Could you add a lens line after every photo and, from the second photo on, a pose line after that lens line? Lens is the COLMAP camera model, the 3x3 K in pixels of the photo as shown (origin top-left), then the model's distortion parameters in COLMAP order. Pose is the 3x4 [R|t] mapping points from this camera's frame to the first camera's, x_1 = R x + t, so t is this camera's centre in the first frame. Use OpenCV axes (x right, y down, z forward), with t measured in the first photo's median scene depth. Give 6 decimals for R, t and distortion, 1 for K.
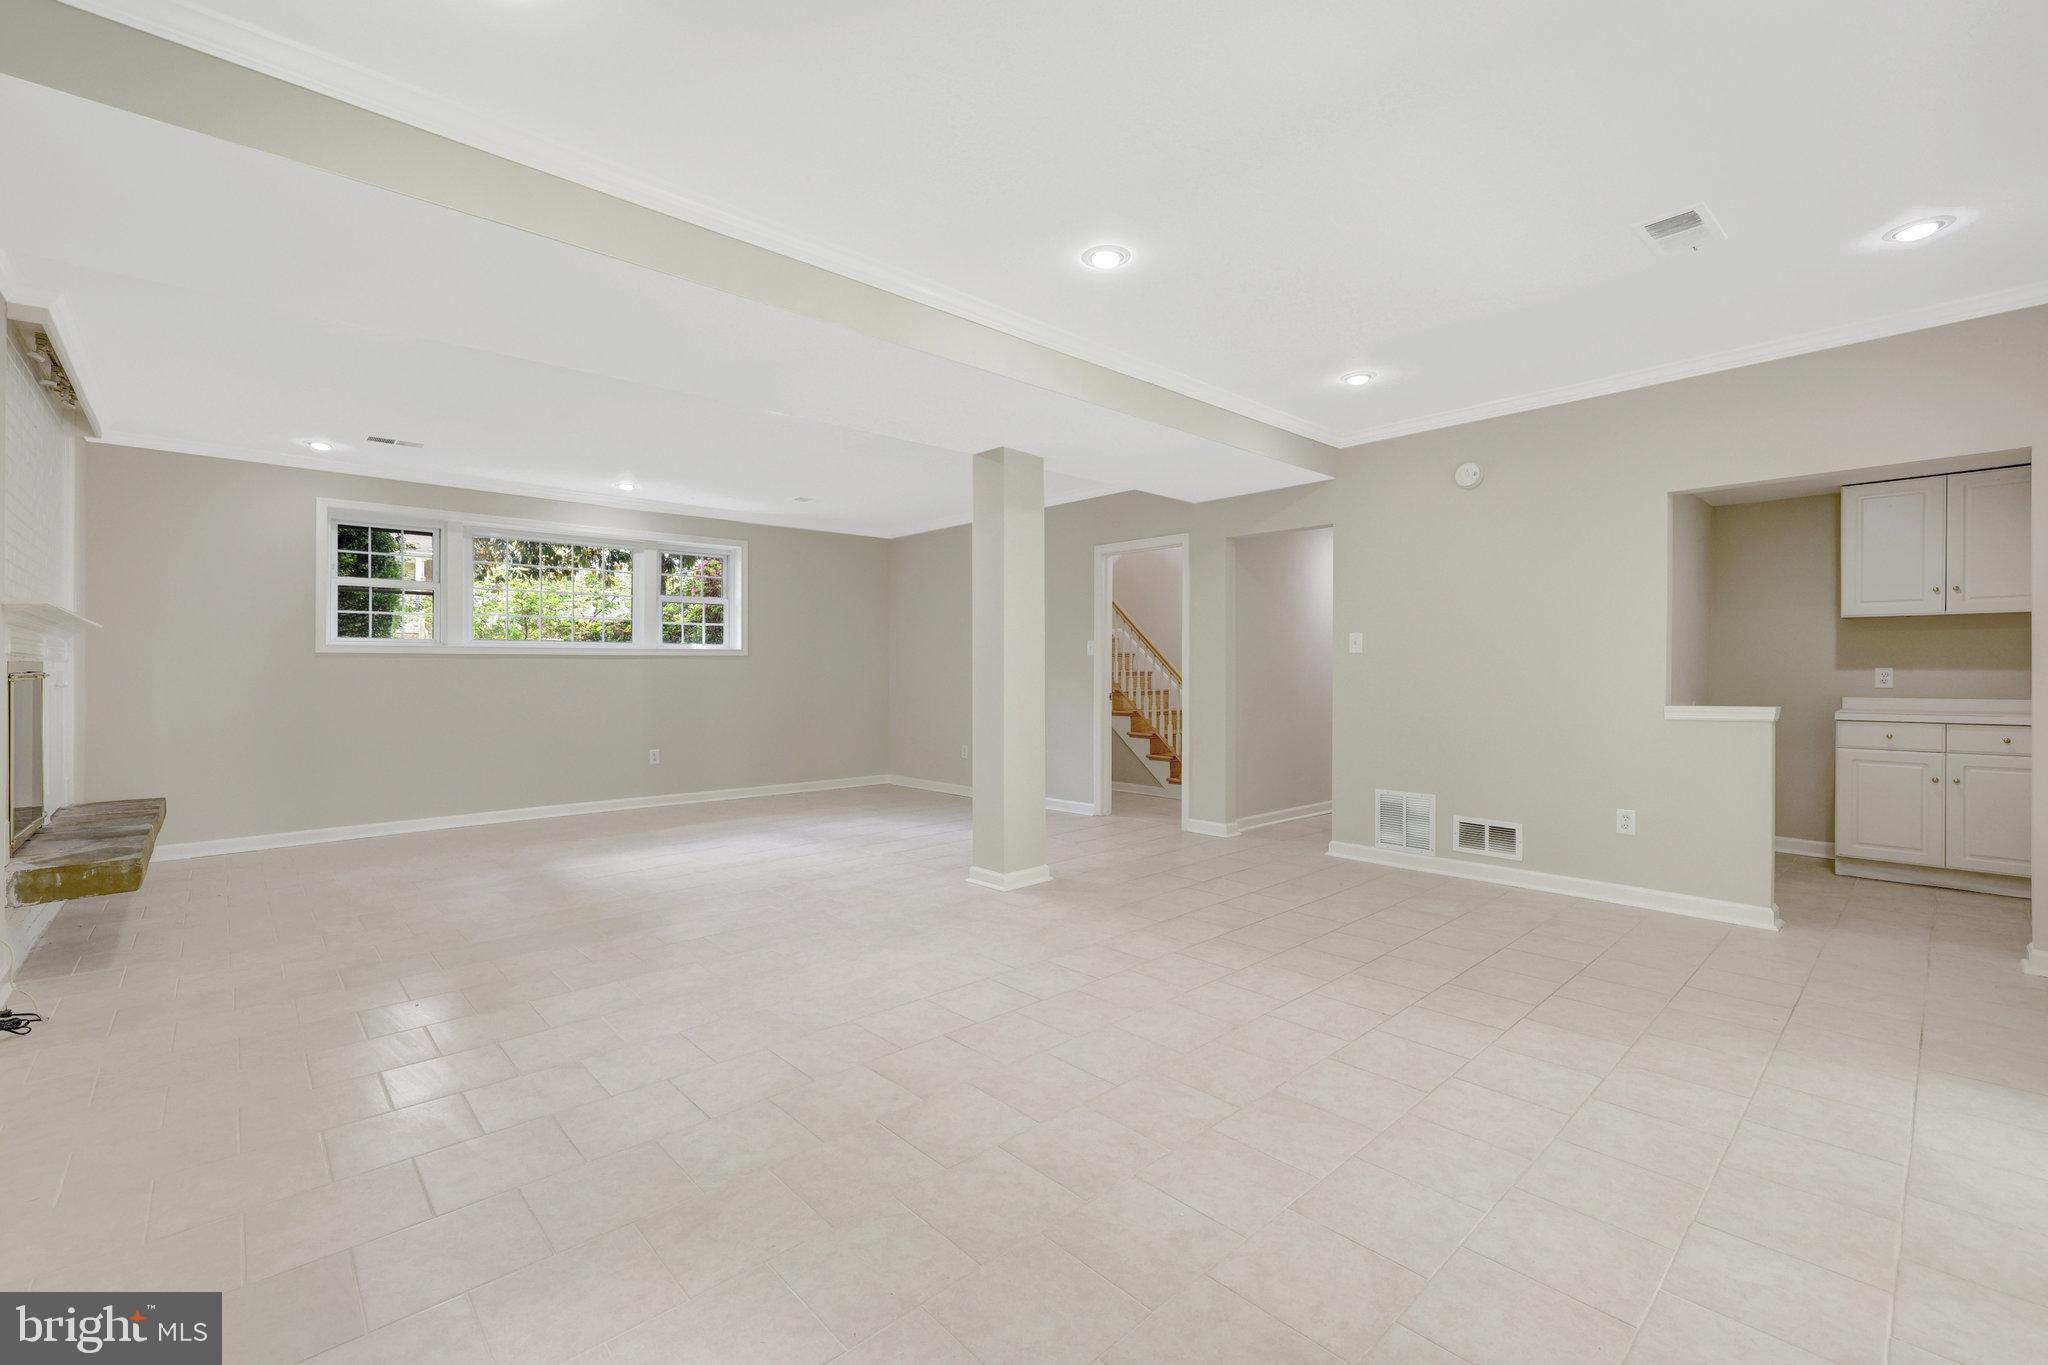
lens RADIAL K [[890.8, 0, 1016.3], [0, 890.8, 673.2], [0, 0, 1]] dist [0.004232, 0.001844]
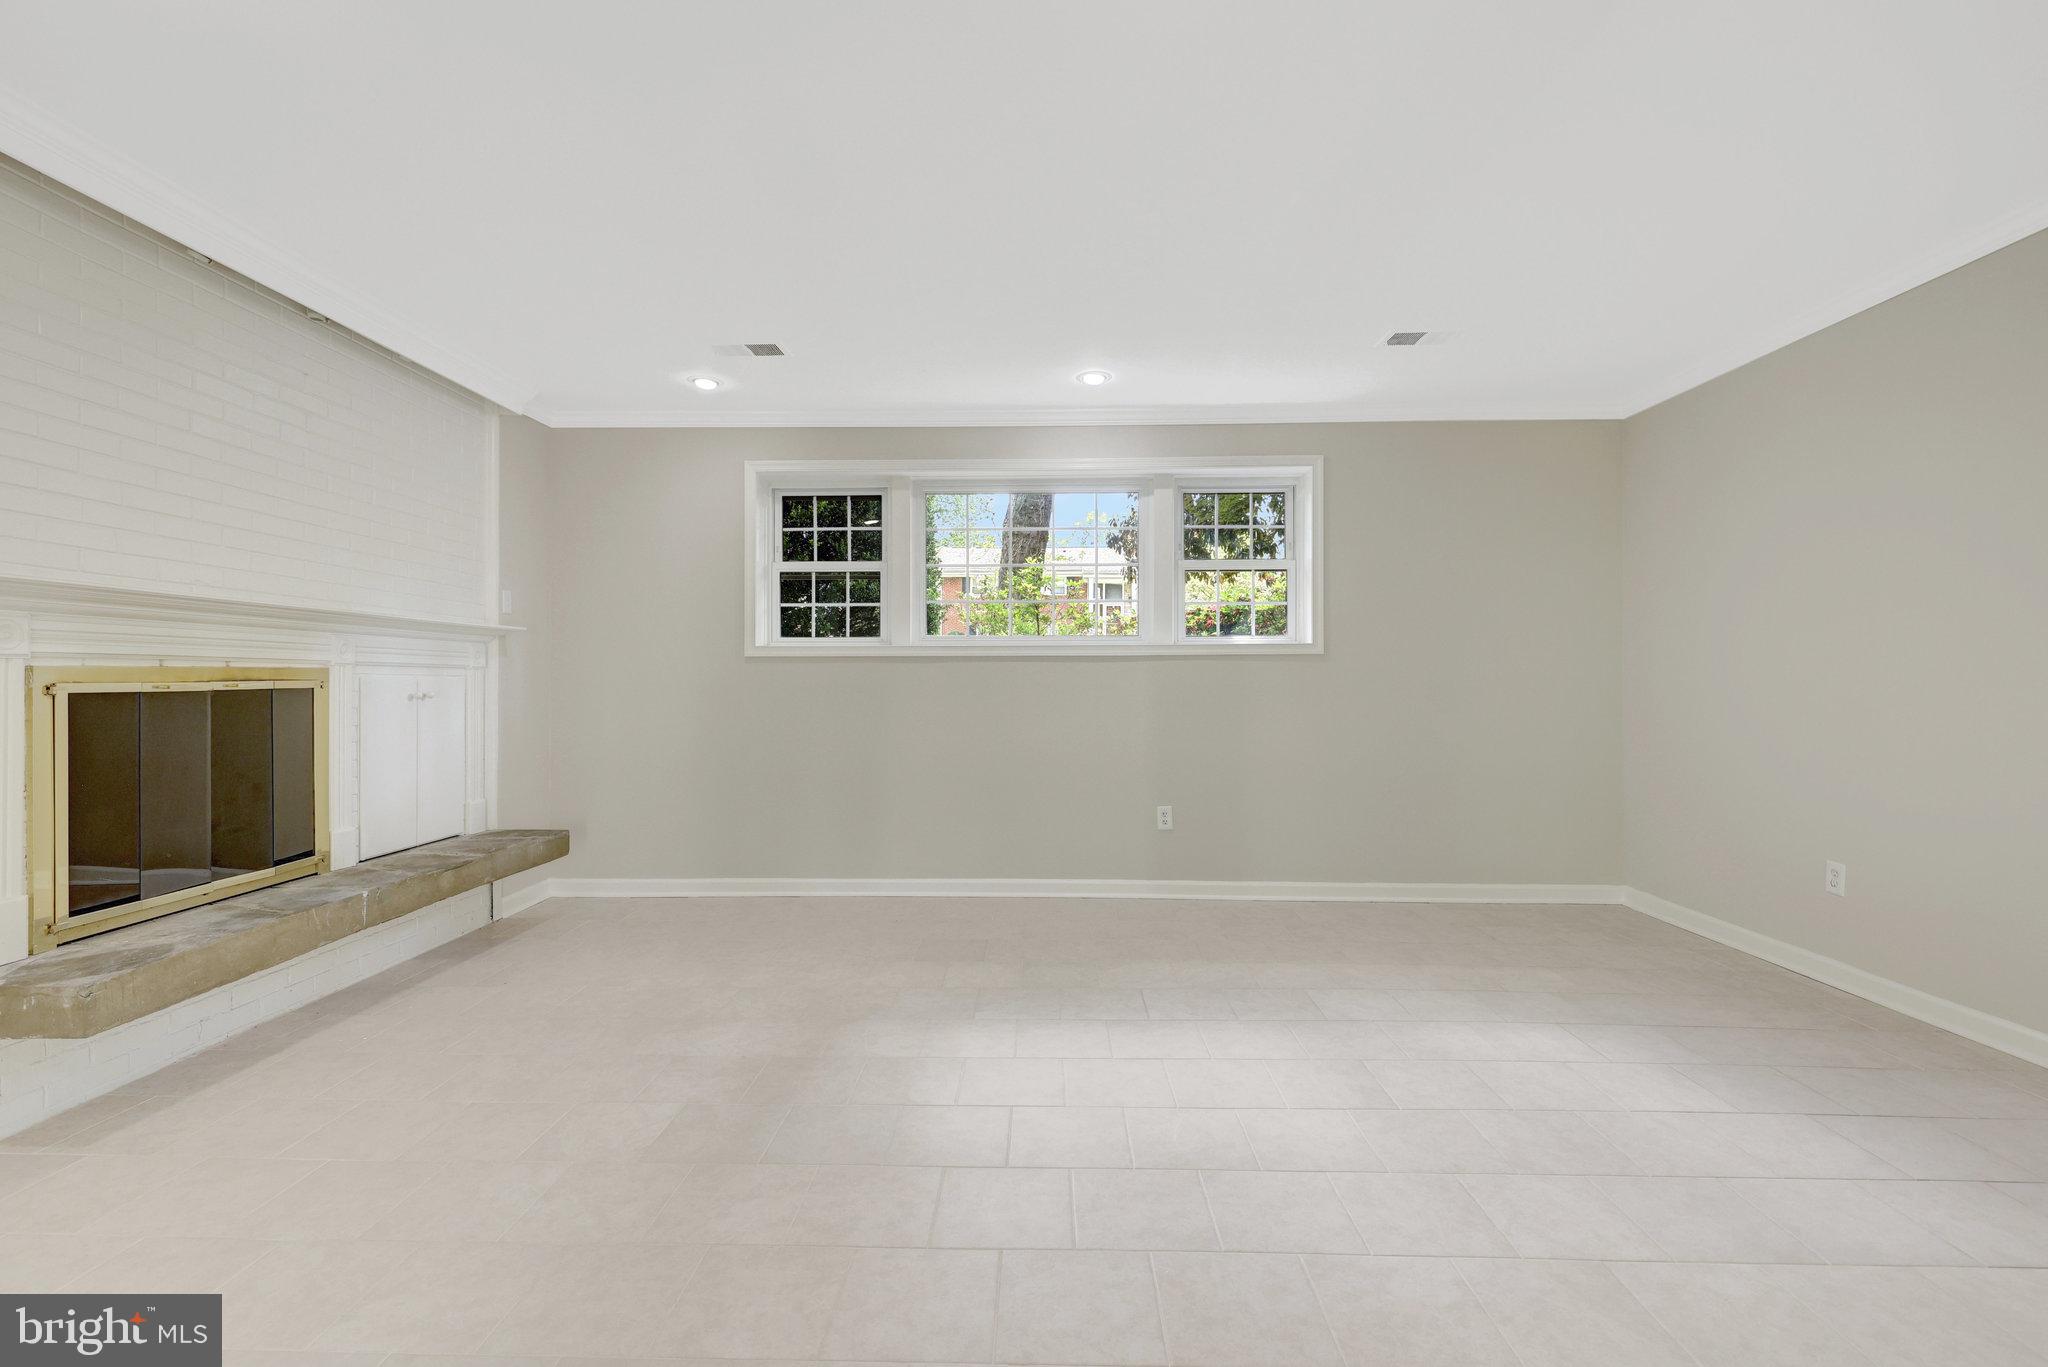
lens RADIAL K [[890.8, 0, 1021.6], [0, 890.8, 677.0], [0, 0, 1]] dist [0.004232, 0.001844]
pose [[0.718135, 0.001210, -0.695902, -0.061037], [-0.003488, 0.999992, -0.001860, -0.004714], [0.695895, 0.003763, 0.718134, 0.679783]]
